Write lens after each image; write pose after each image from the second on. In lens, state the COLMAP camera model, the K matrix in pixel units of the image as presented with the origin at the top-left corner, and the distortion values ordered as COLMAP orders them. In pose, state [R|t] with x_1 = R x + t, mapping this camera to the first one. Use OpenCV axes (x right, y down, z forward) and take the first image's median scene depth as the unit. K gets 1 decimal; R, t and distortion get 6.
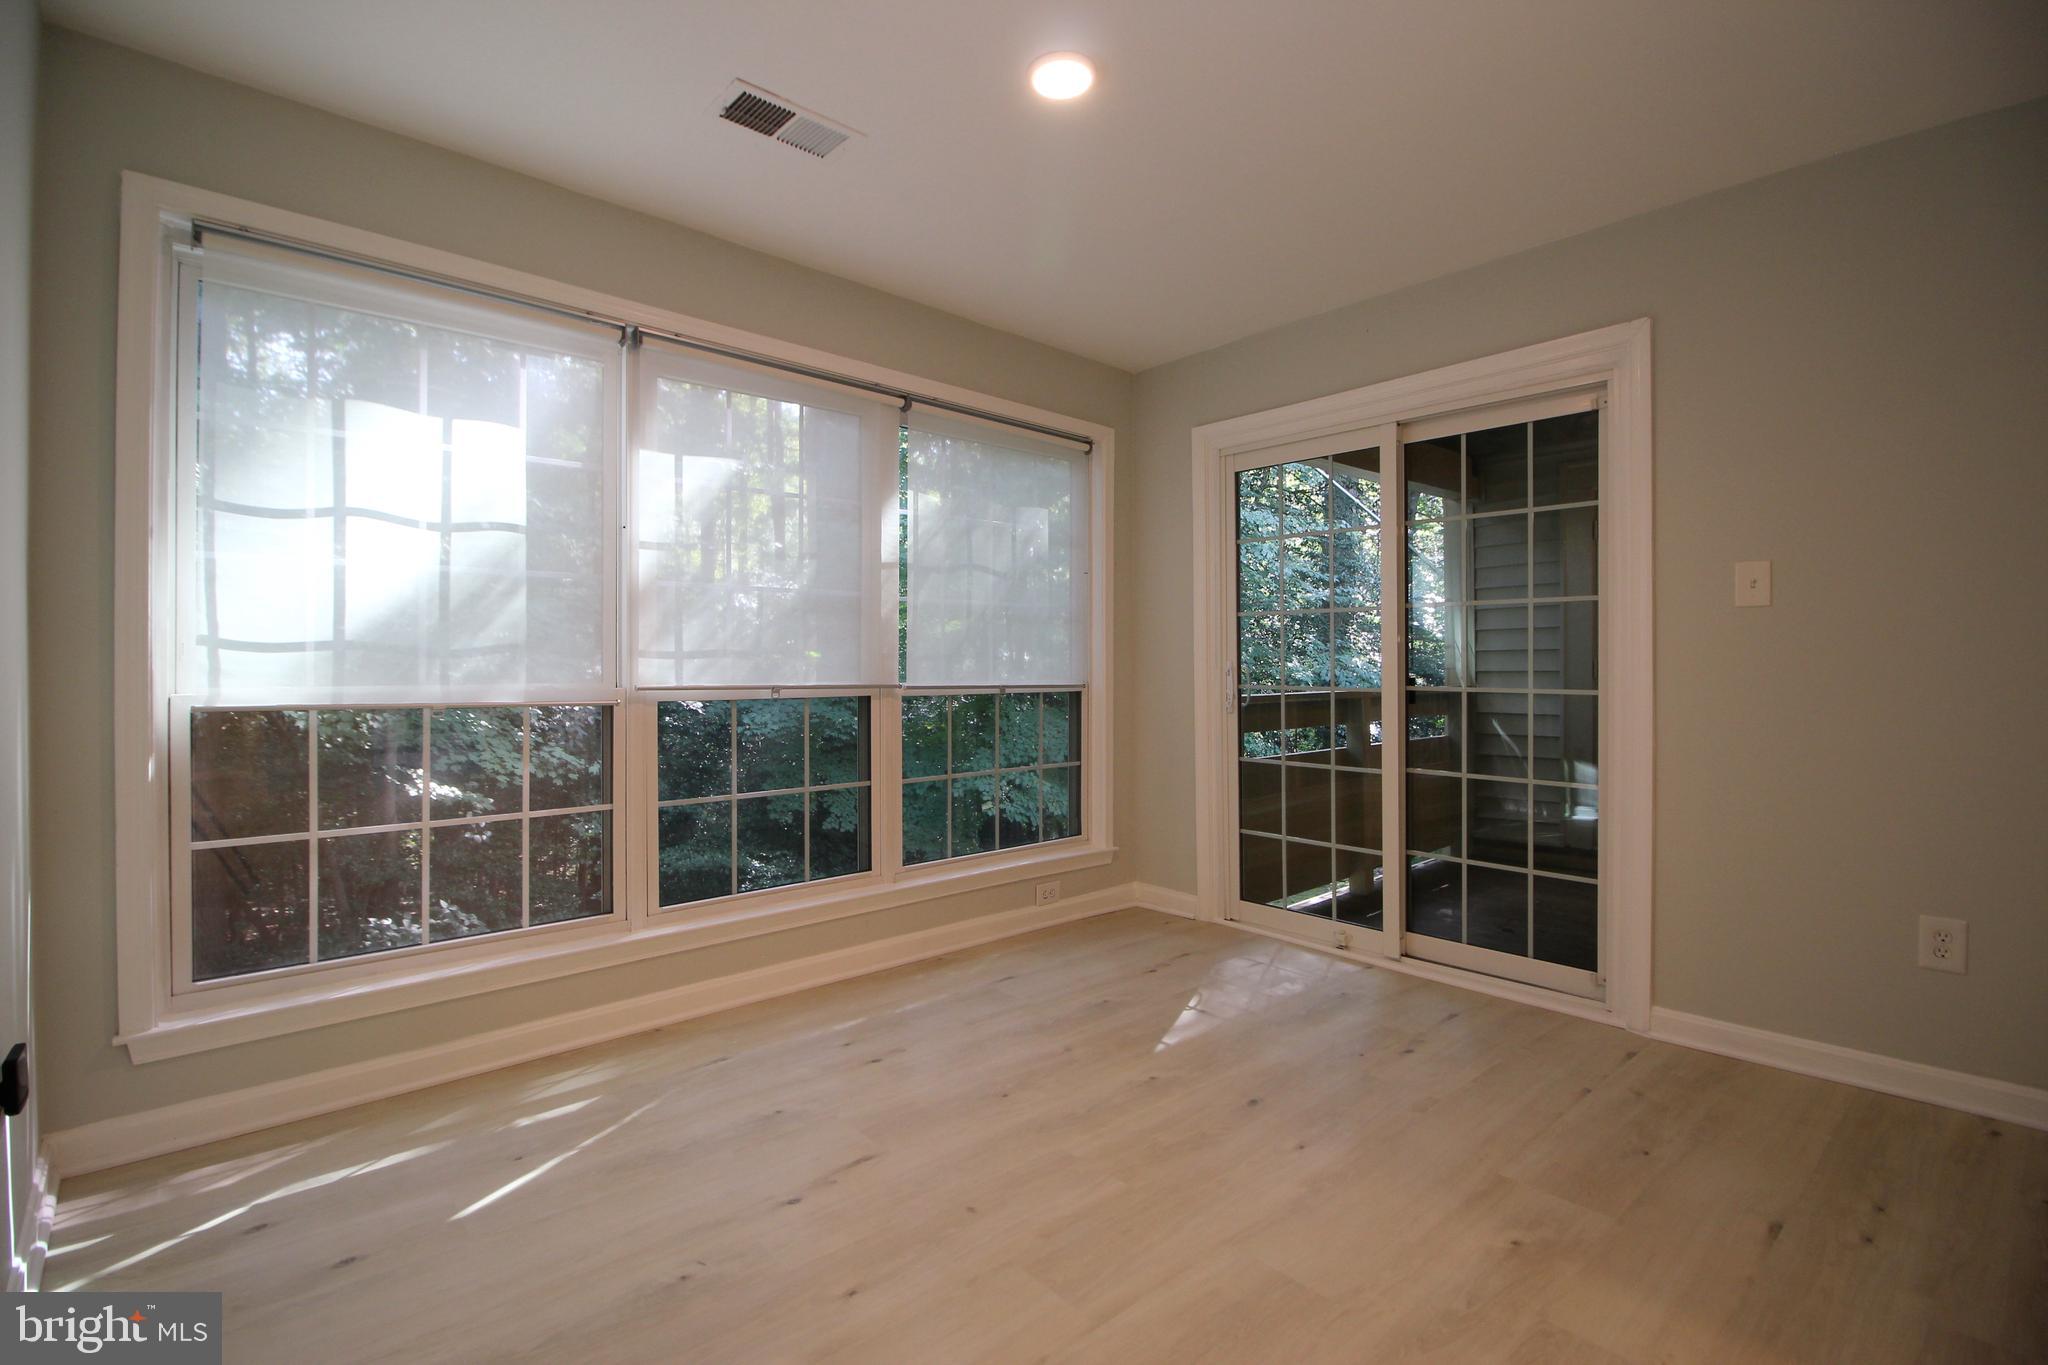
lens RADIAL K [[944.1, 0, 1003.7], [0, 944.1, 663.7], [0, 0, 1]] dist [-0.007602, -0.008426]
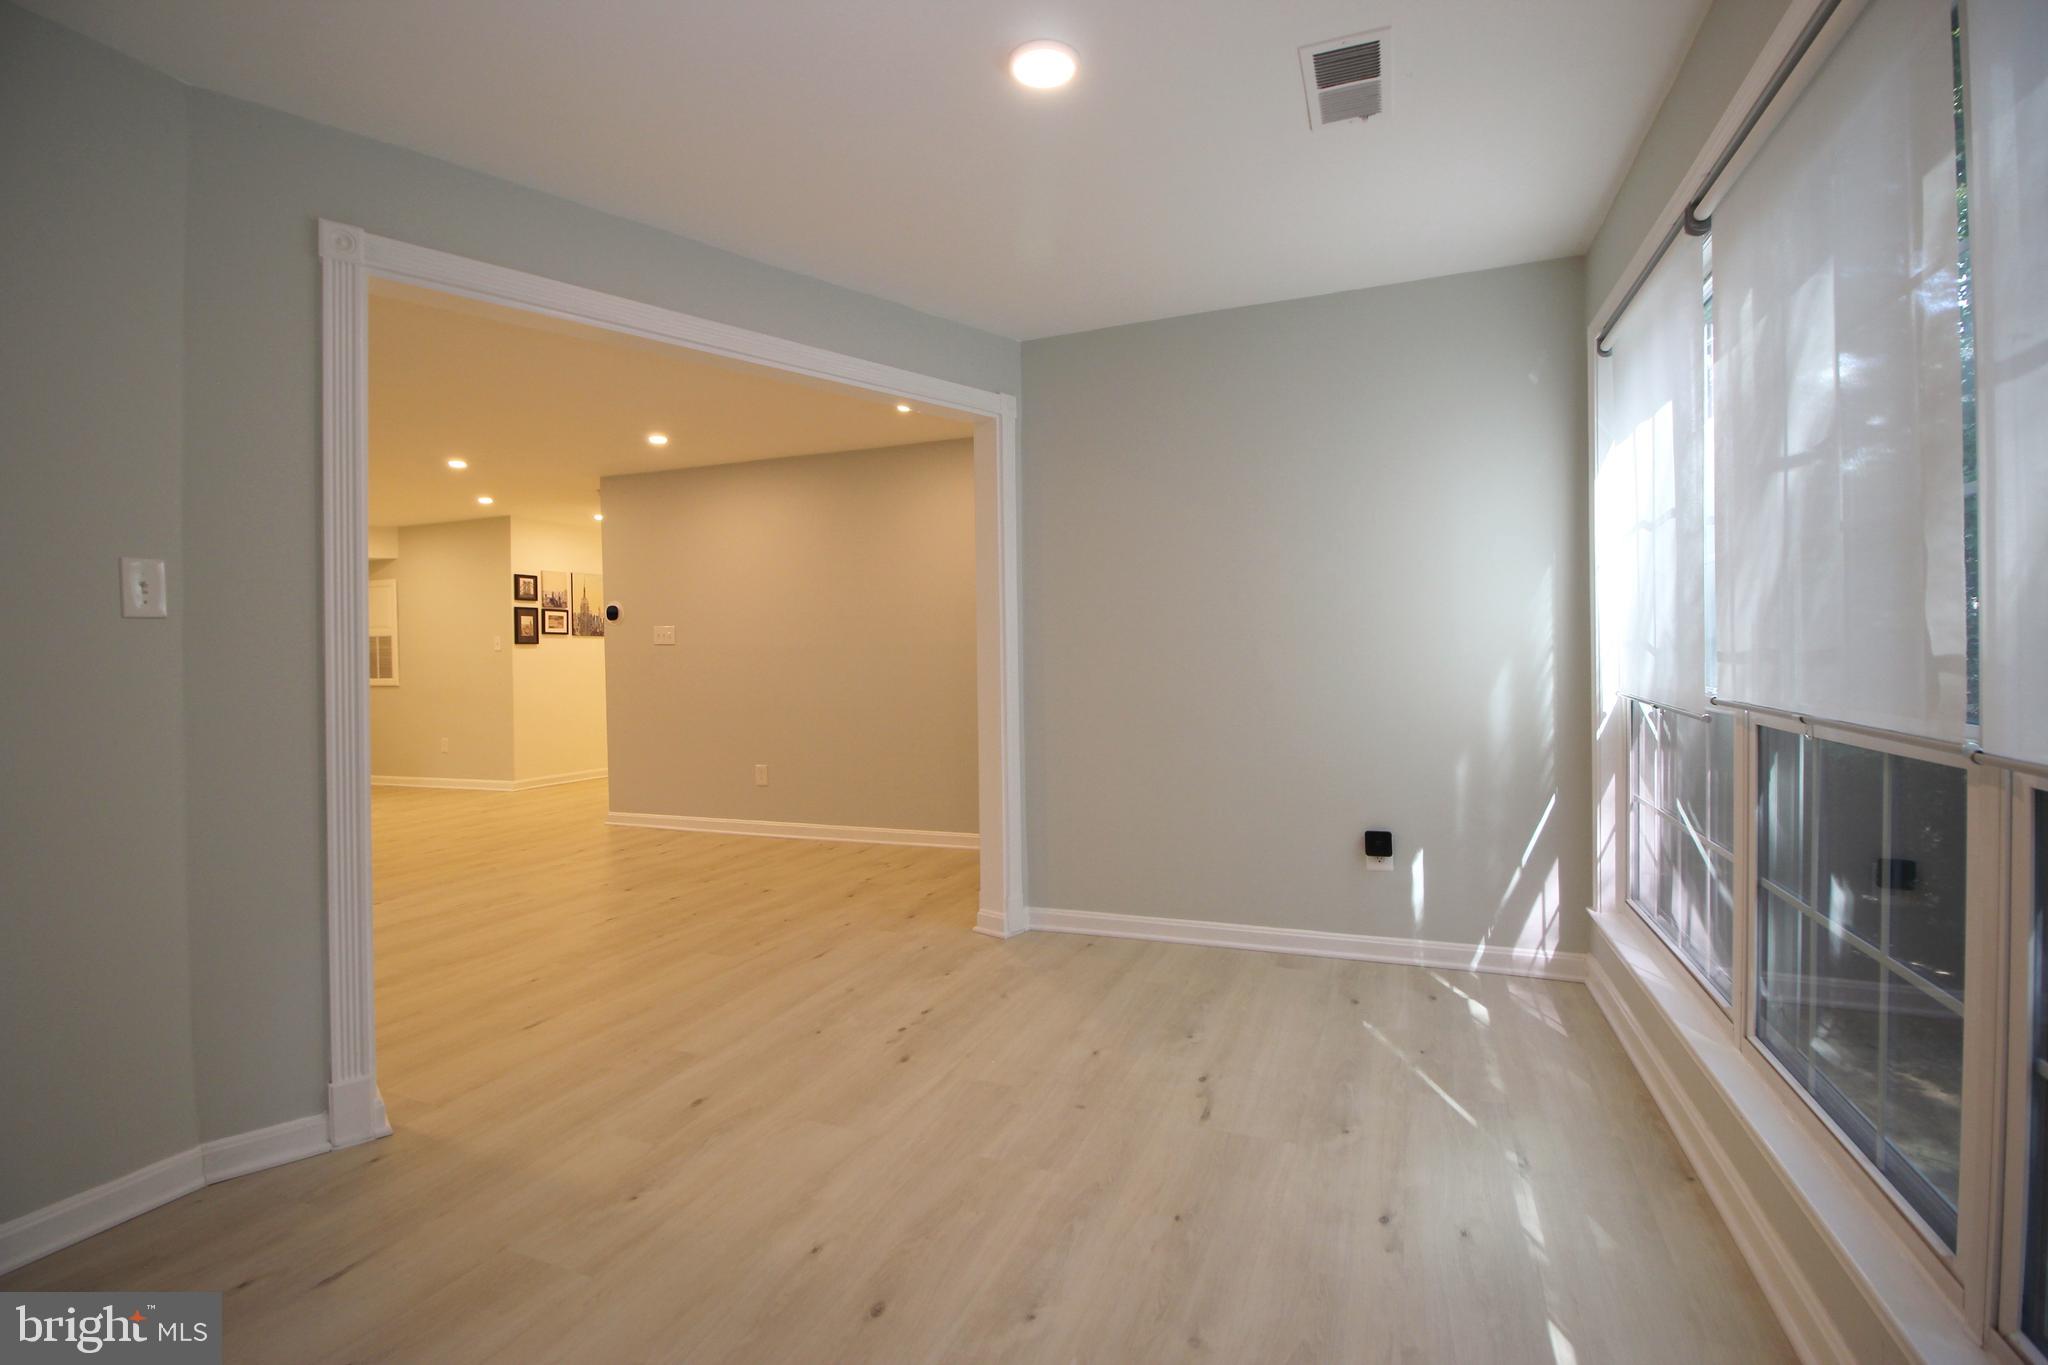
lens RADIAL K [[944.1, 0, 1003.0], [0, 944.1, 654.8], [0, 0, 1]] dist [-0.007602, -0.008426]
pose [[-0.897874, 0.013138, -0.440057, 0.330890], [0.011257, 0.999913, 0.006883, -0.015930], [0.440109, 0.001226, -0.897943, 1.143855]]
